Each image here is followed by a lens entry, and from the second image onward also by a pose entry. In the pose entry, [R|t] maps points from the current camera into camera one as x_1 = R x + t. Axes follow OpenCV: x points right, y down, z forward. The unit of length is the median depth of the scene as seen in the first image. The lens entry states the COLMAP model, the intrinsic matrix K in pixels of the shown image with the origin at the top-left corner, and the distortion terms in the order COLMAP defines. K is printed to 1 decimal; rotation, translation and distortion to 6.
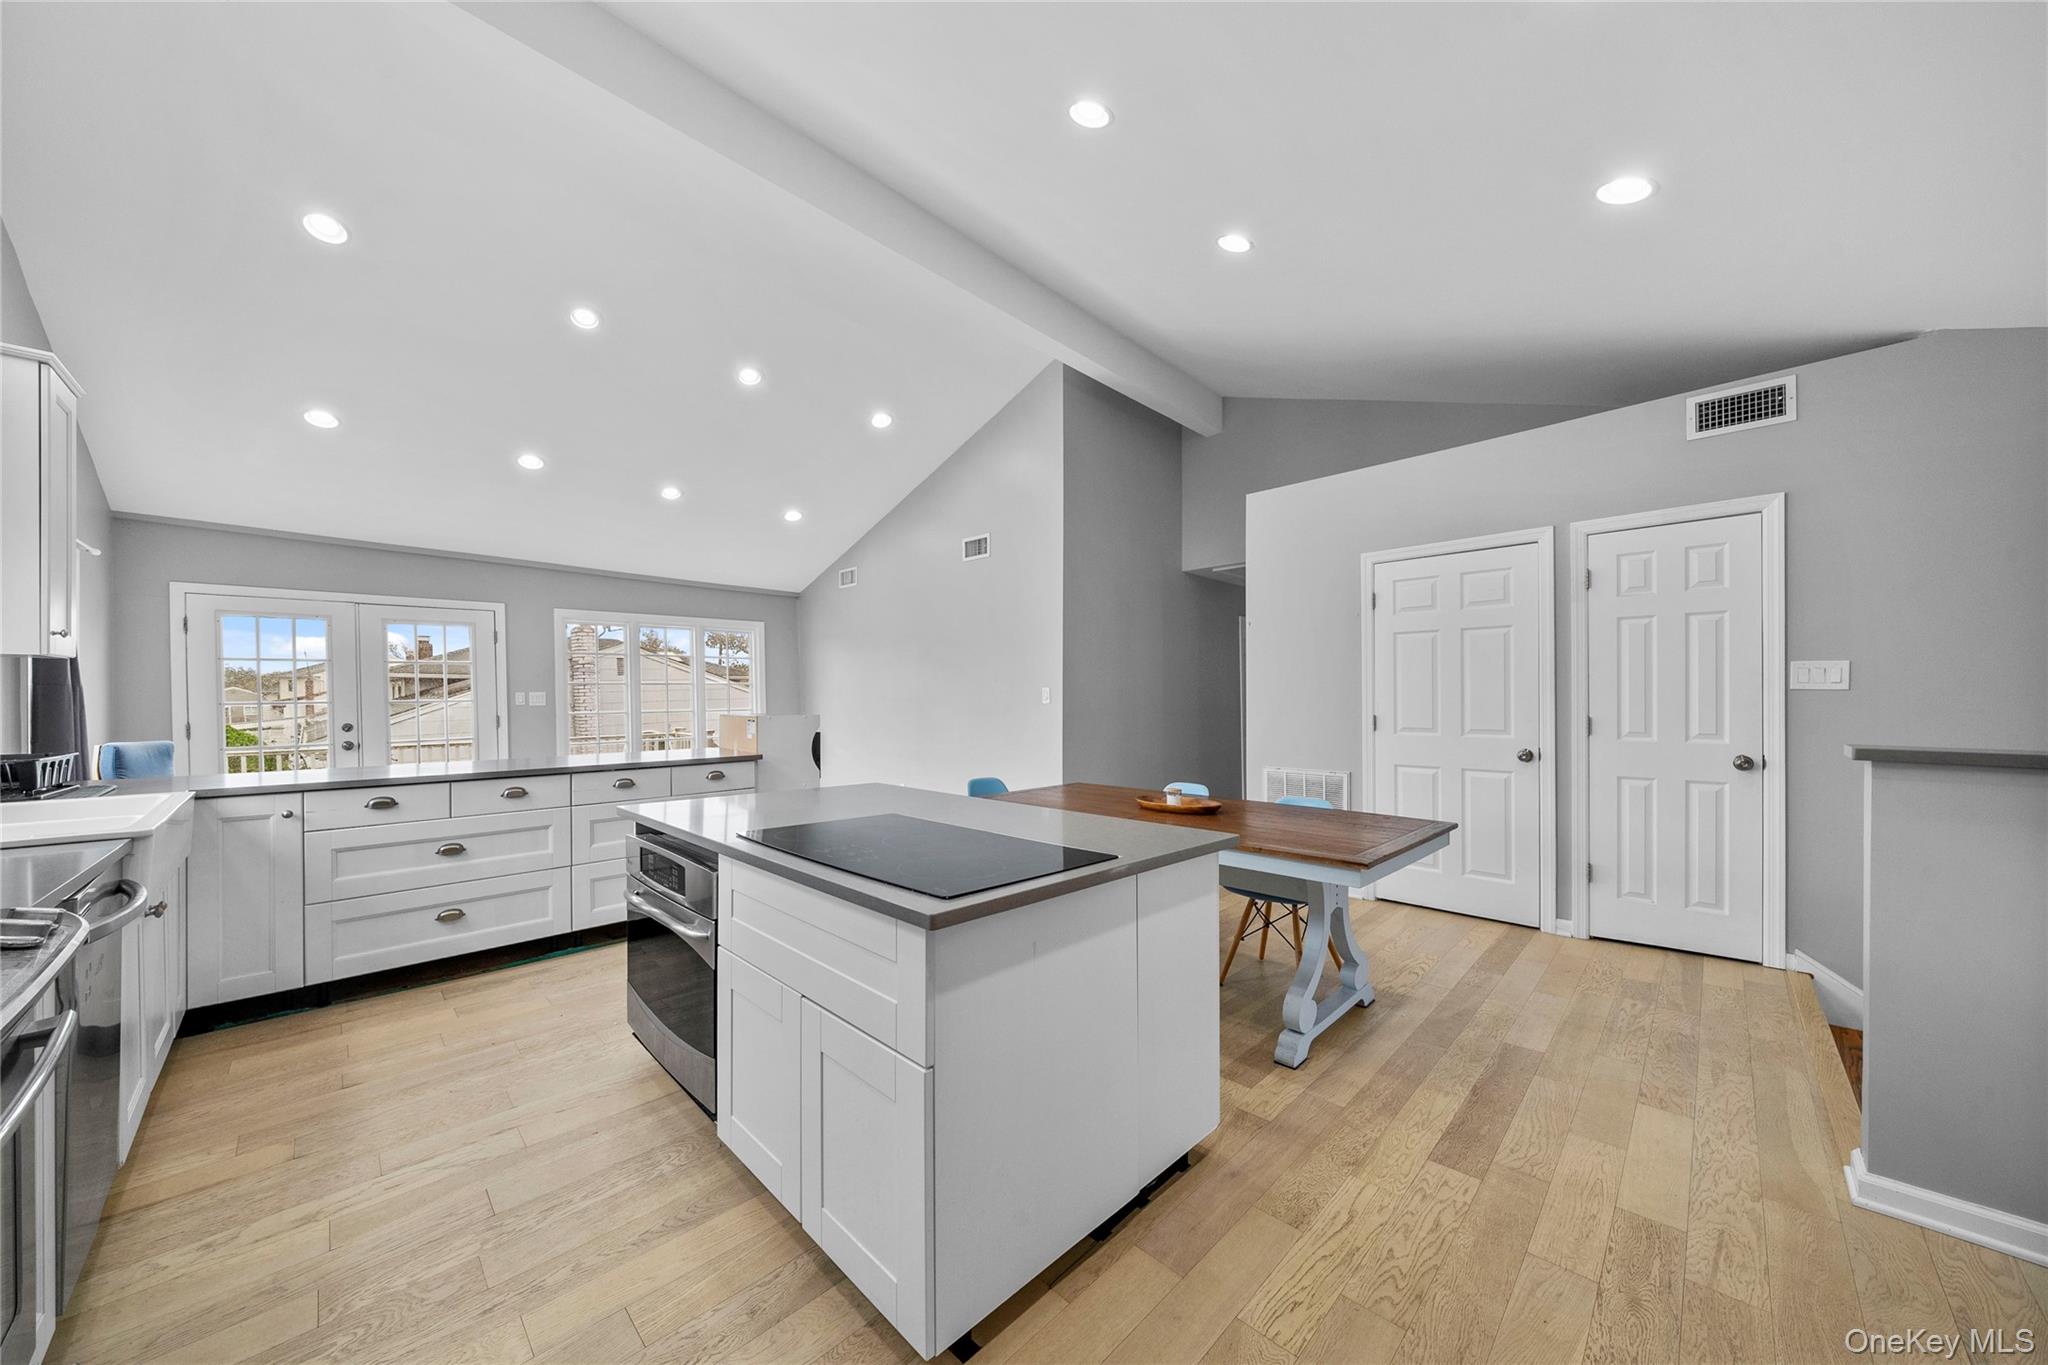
lens RADIAL K [[701.8, 0, 1026.2], [0, 701.8, 693.8], [0, 0, 1]] dist [0.000293, -0.000012]
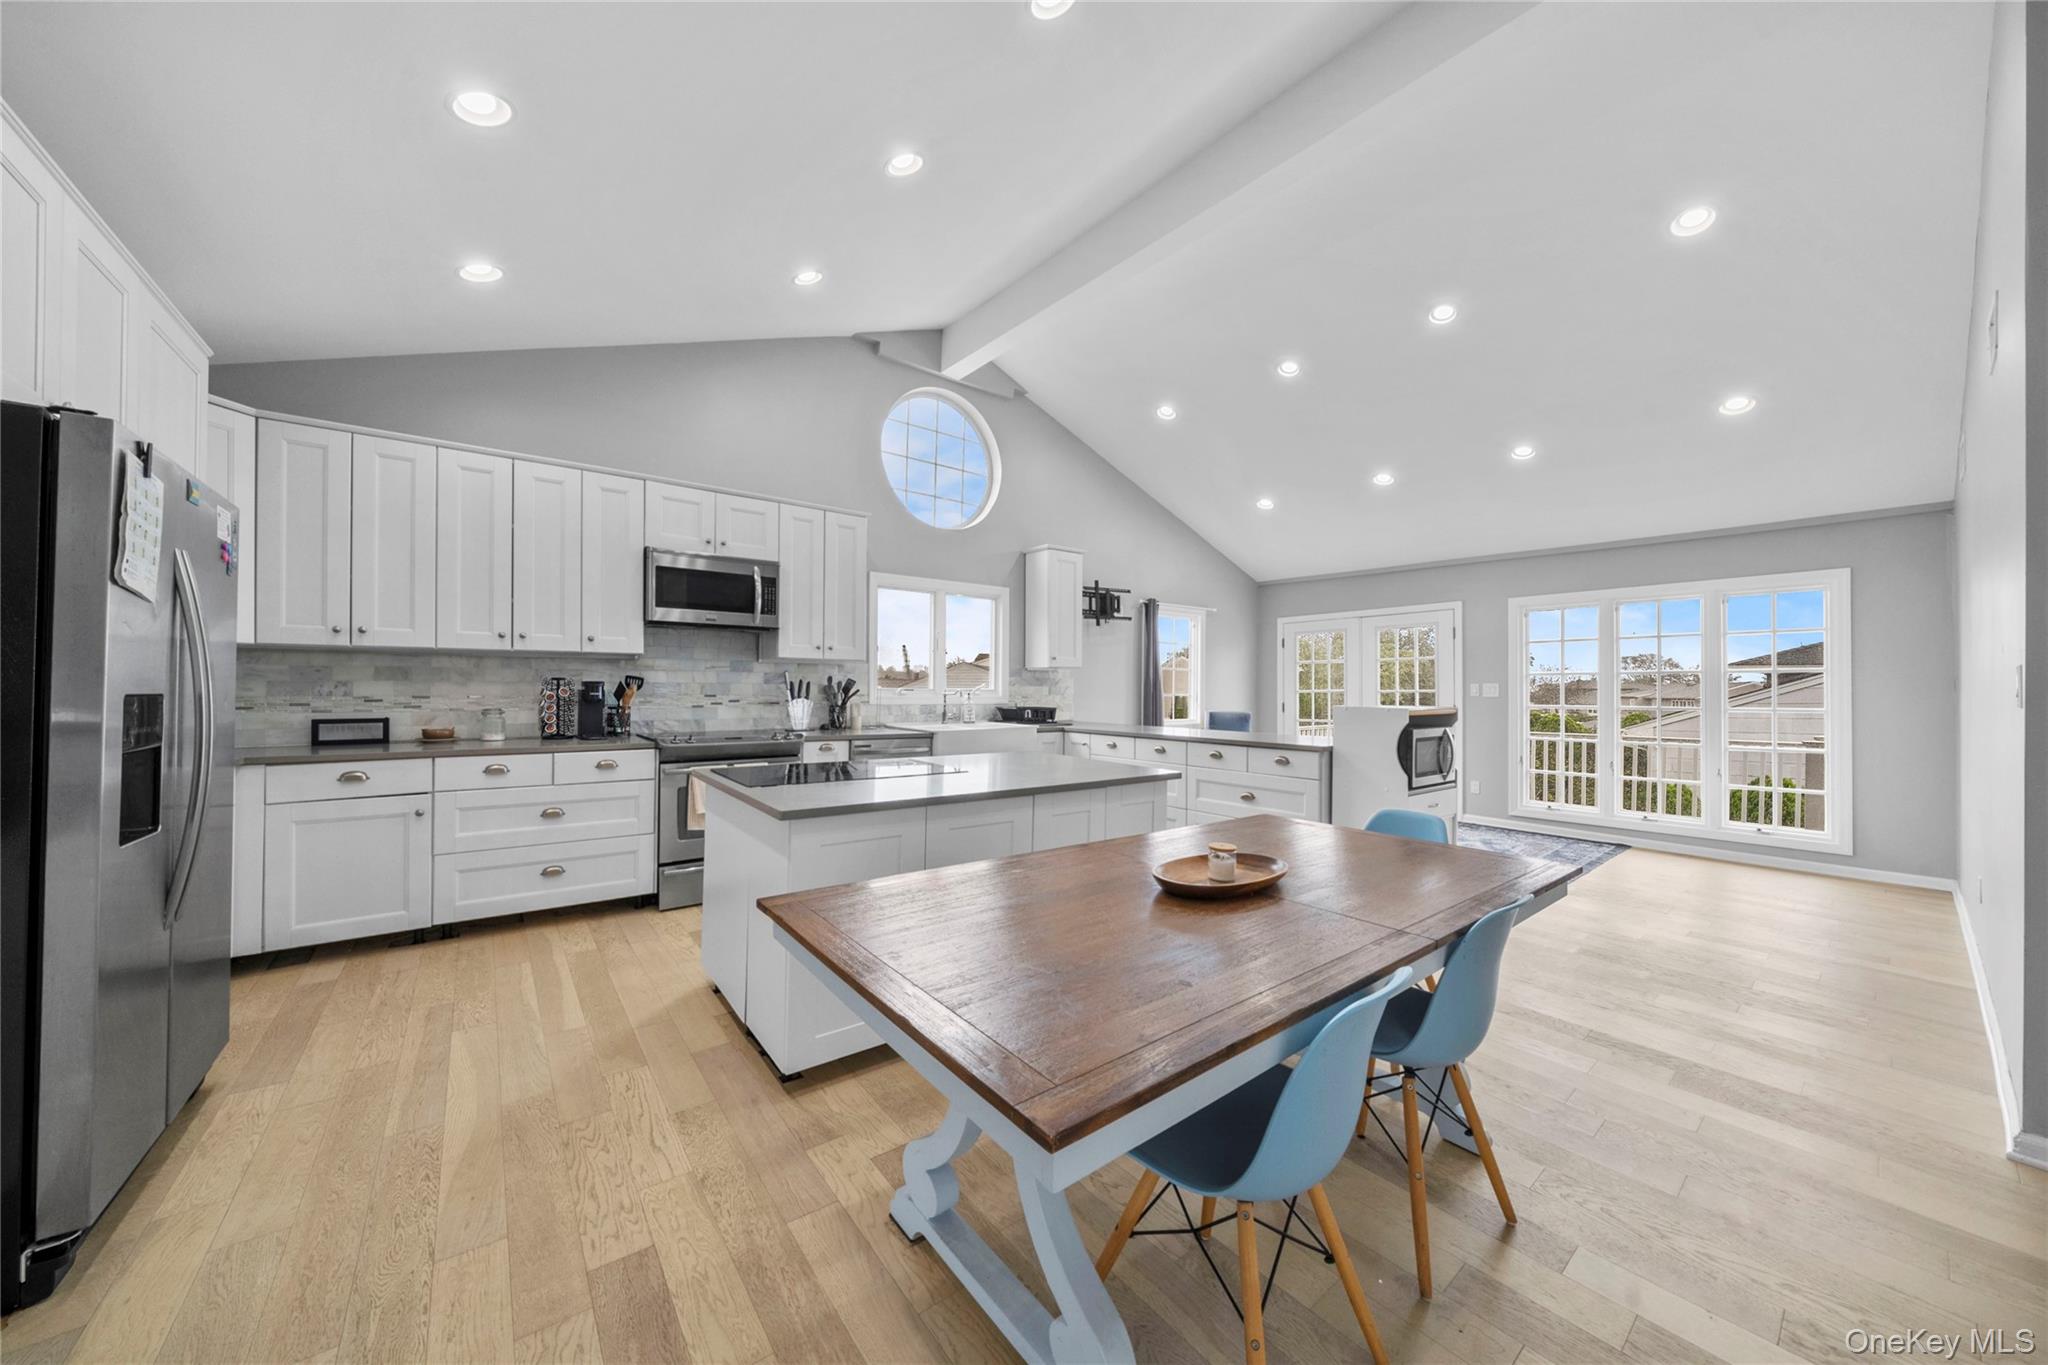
lens RADIAL K [[701.8, 0, 1012.1], [0, 701.8, 690.2], [0, 0, 1]] dist [0.000293, -0.000012]
pose [[-0.137408, 0.004360, -0.990505, 1.343539], [-0.004607, 0.999977, 0.005041, 0.017189], [0.990504, 0.005256, -0.137385, 1.550803]]
